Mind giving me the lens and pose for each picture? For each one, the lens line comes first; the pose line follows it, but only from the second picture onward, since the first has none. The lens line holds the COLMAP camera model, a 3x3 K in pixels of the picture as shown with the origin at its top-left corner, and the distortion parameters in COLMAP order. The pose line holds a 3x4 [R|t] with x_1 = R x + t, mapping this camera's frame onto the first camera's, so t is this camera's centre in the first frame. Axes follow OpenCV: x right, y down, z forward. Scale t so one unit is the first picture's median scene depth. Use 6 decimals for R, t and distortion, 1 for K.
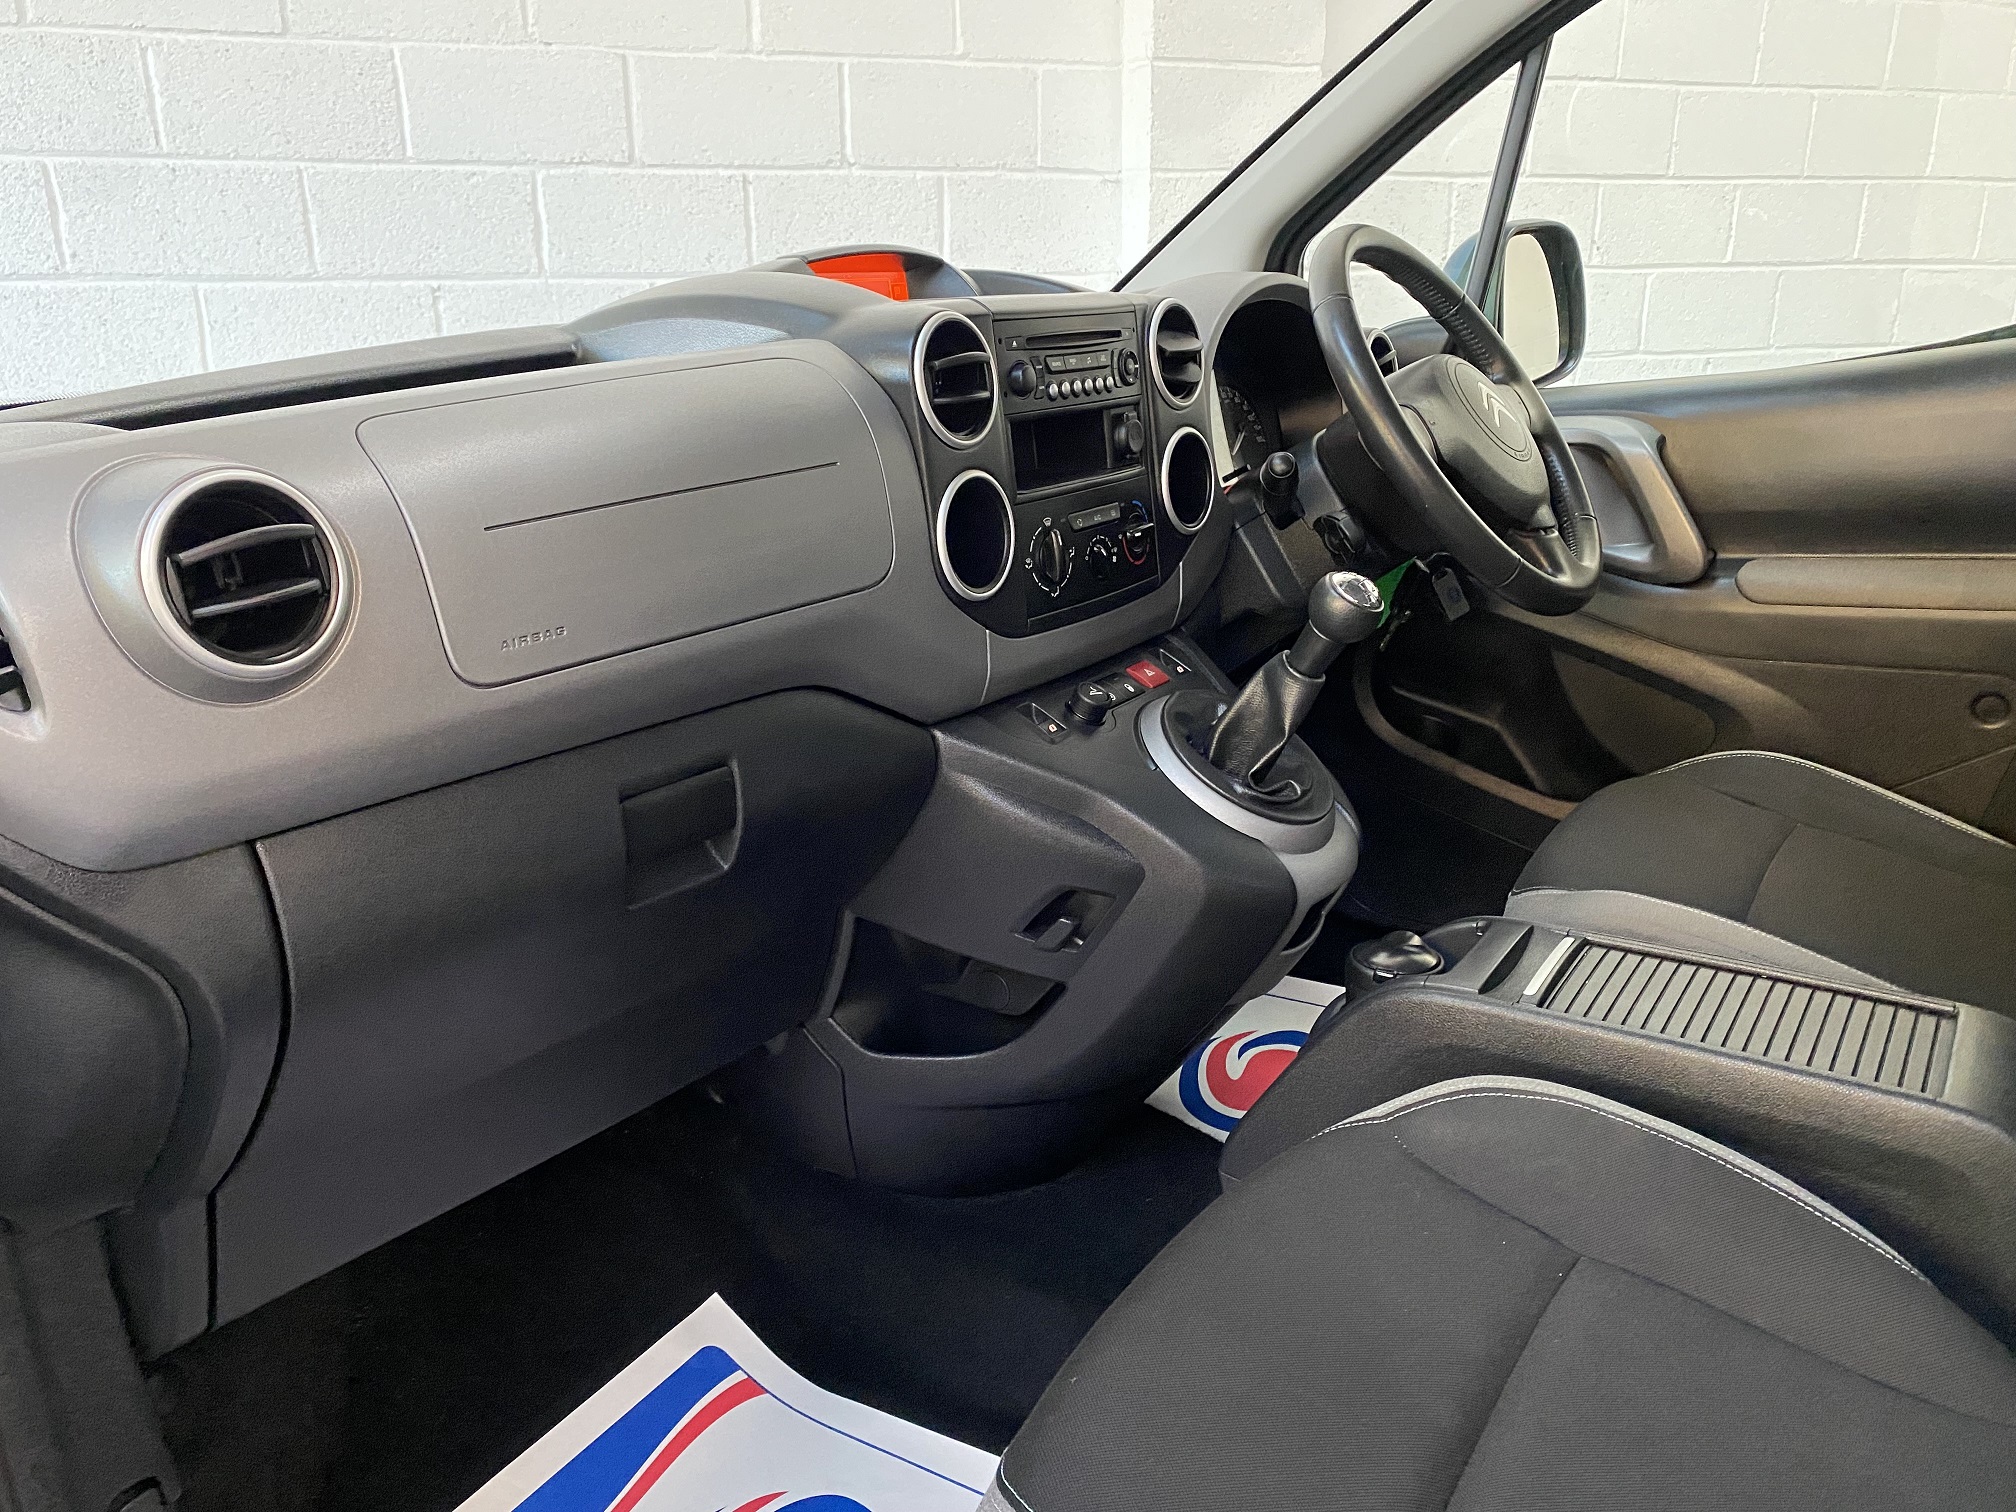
lens RADIAL K [[1471.2, 0, 1008.0], [0, 1471.2, 756.0], [0, 0, 1]] dist [0.022626, -0.026360]
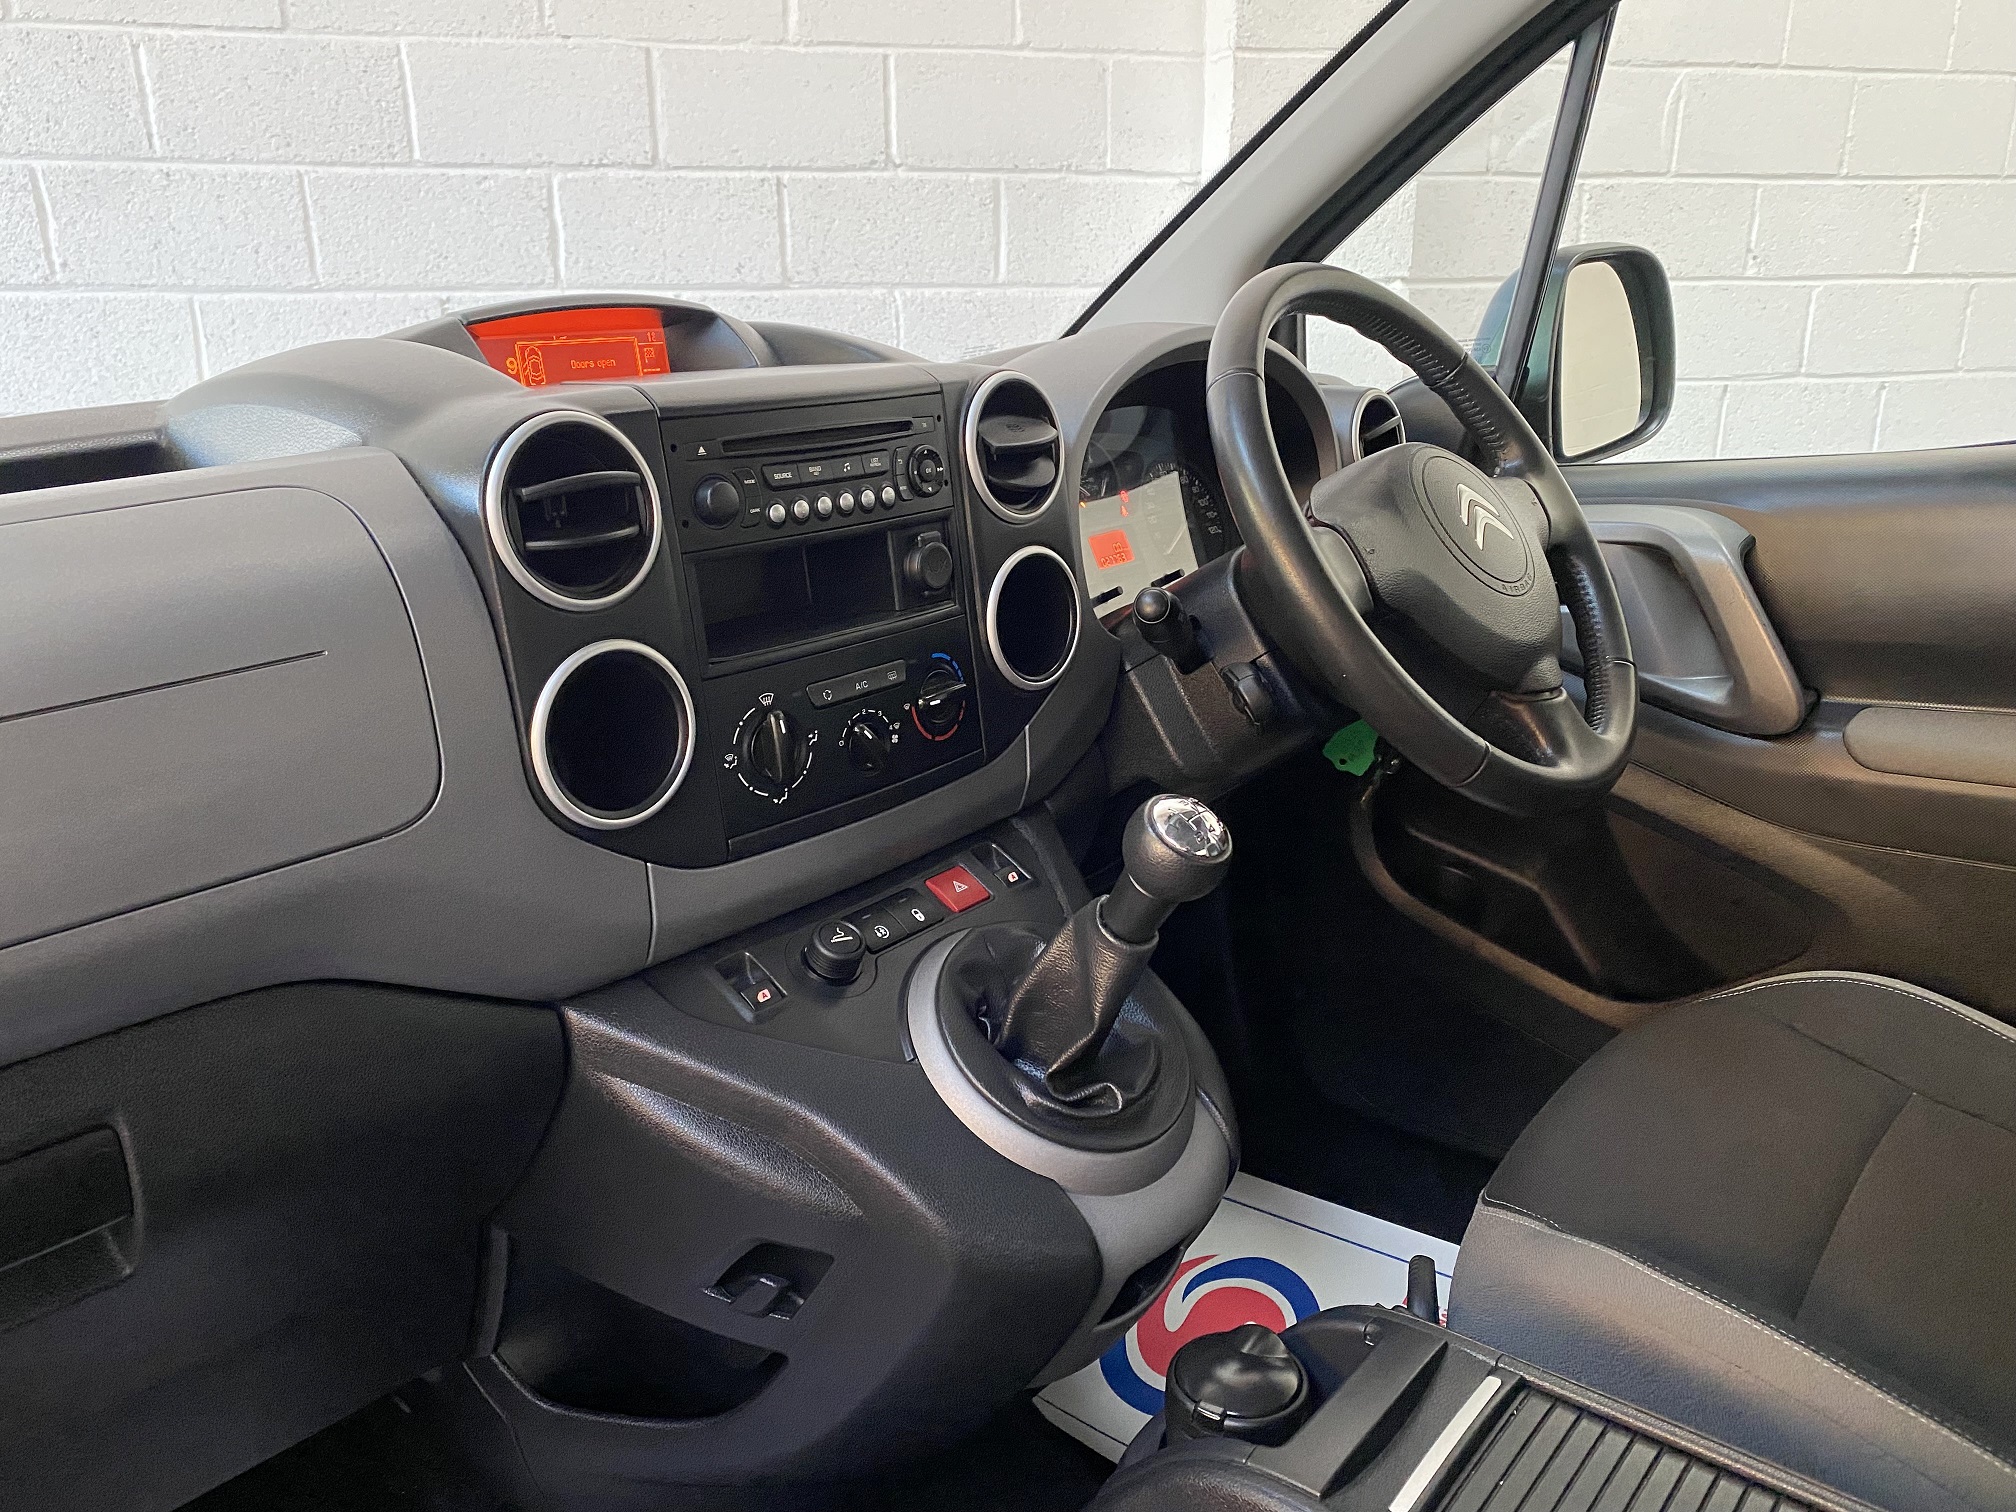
lens RADIAL K [[1499.1, 0, 1008.0], [0, 1499.1, 756.0], [0, 0, 1]] dist [0.008195, -0.007002]
pose [[0.995417, 0.033184, -0.089688, 0.137868], [-0.033411, 0.999441, -0.001036, -0.091068], [0.089604, 0.004028, 0.995969, 0.203733]]
